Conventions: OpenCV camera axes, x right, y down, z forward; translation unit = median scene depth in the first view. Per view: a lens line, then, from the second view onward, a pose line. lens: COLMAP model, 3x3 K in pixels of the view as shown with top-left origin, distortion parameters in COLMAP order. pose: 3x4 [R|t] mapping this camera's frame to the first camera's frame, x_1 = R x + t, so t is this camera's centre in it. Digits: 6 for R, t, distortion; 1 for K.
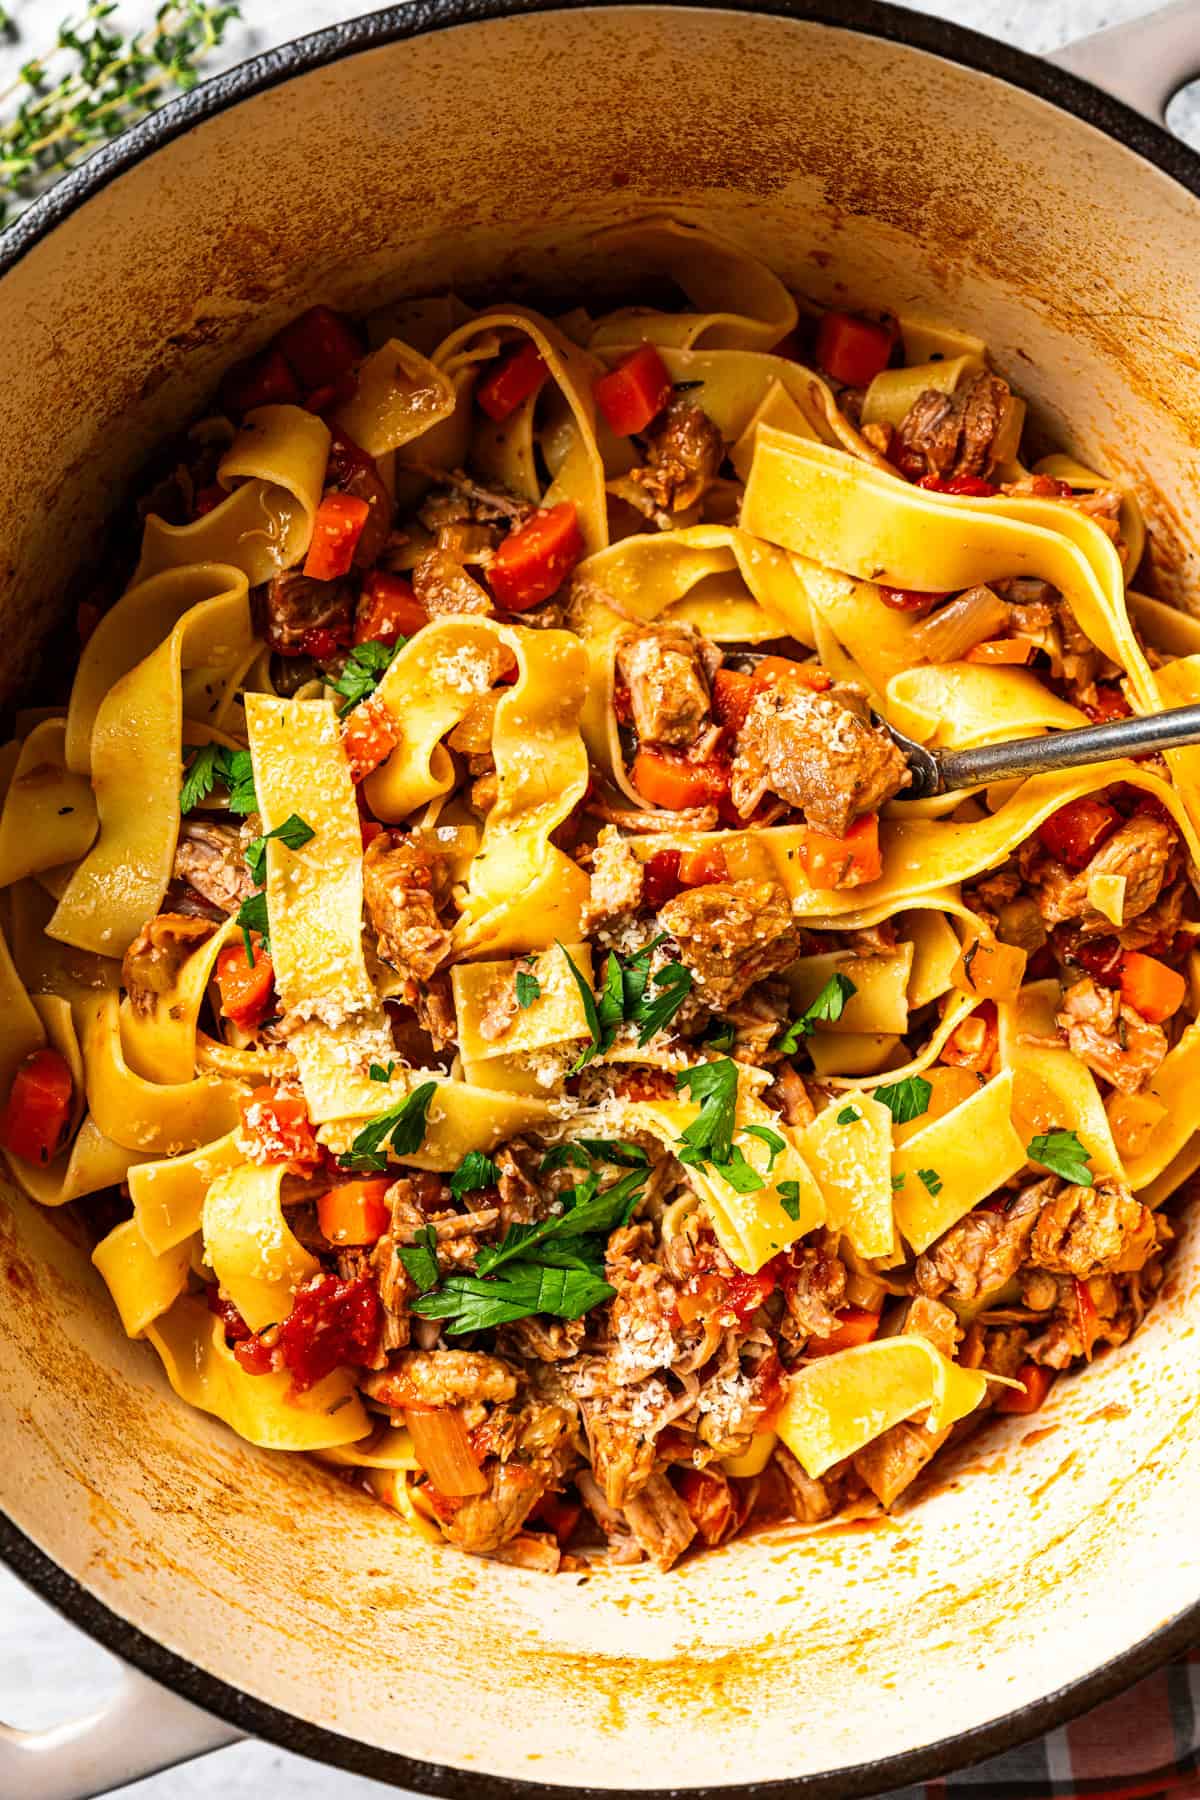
lens RADIAL K [[1993.0, 0, 600.0], [0, 1993.0, 900.0], [0, 0, 1]] dist [-0.016292, -0.012291]
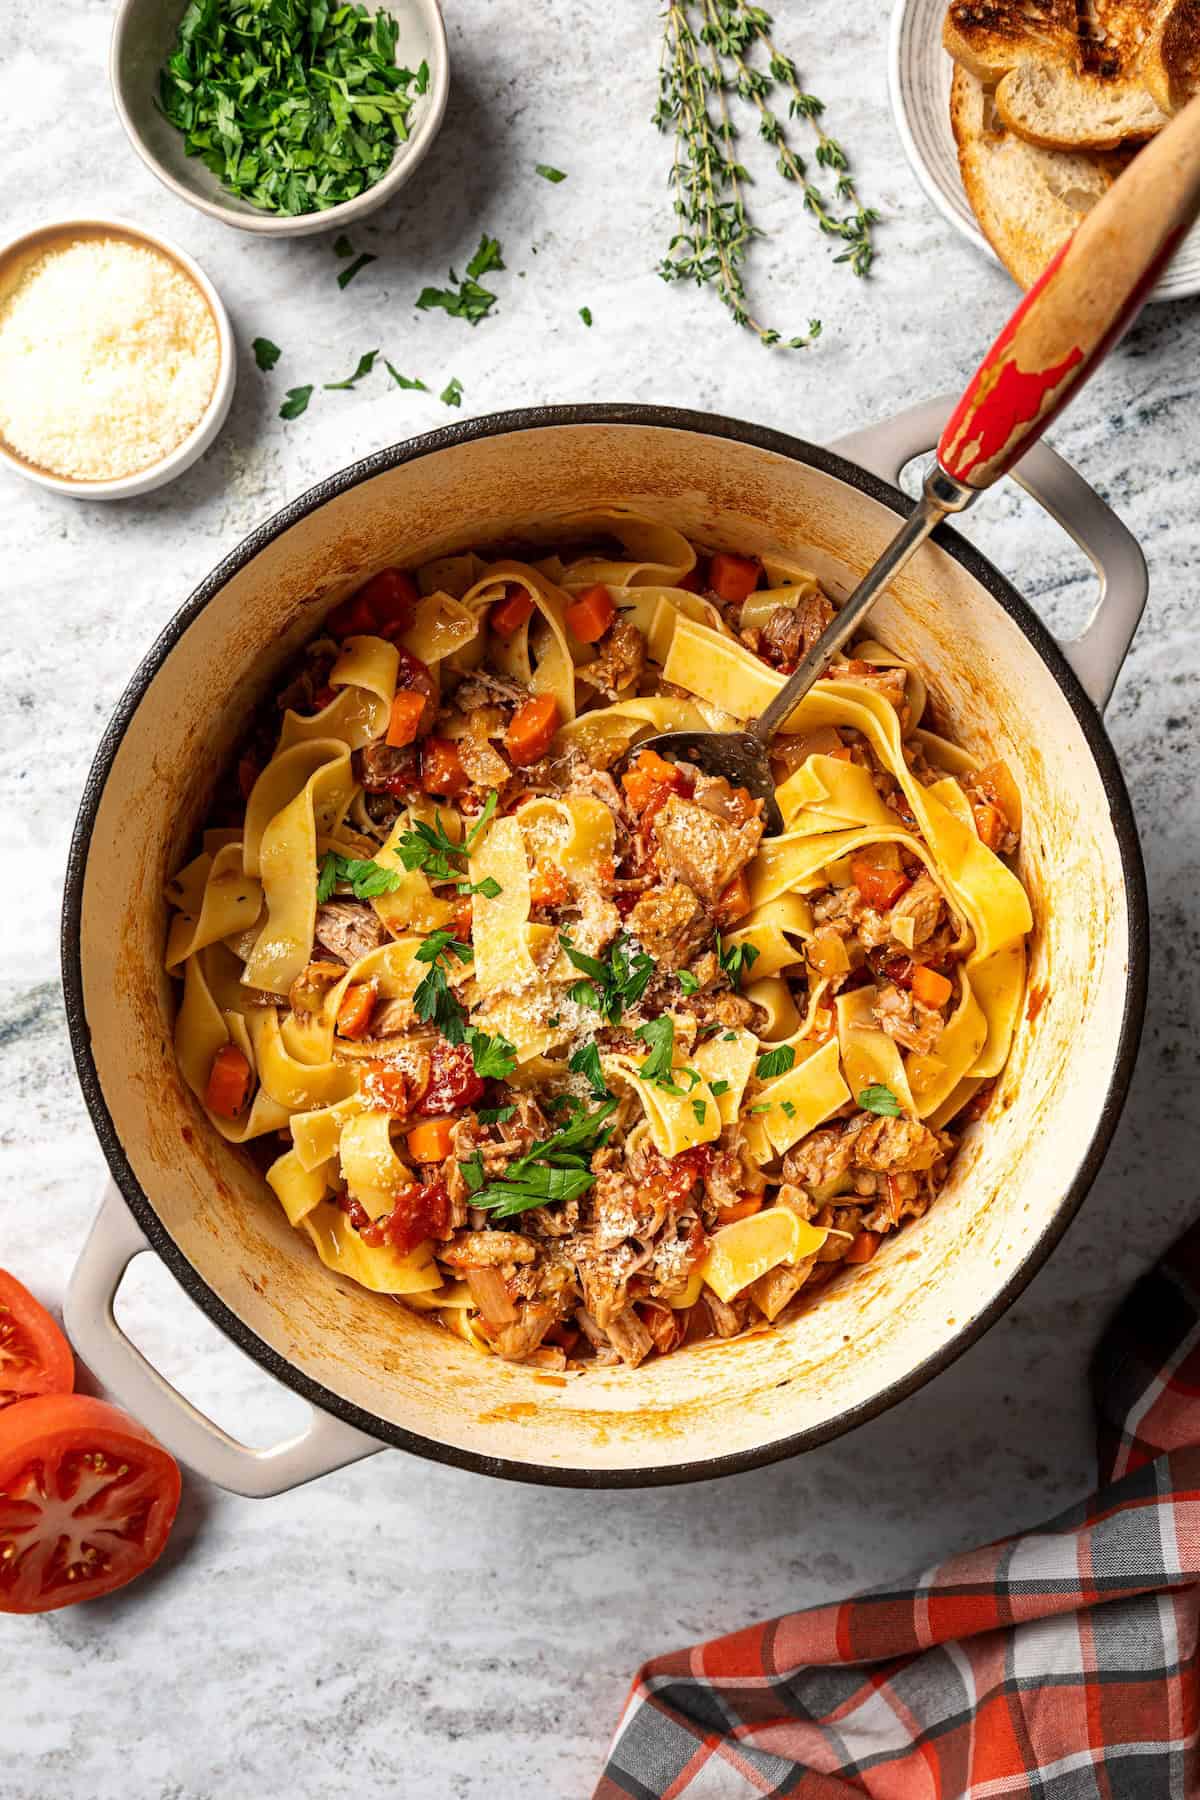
lens RADIAL K [[2012.0, 0, 600.0], [0, 2012.0, 900.0], [0, 0, 1]] dist [0.004810, 0.007357]
pose [[0.999516, -0.029497, 0.009908, 0.001611], [0.029409, 0.999528, 0.008900, -0.047584], [-0.010166, -0.008605, 0.999911, -0.593923]]
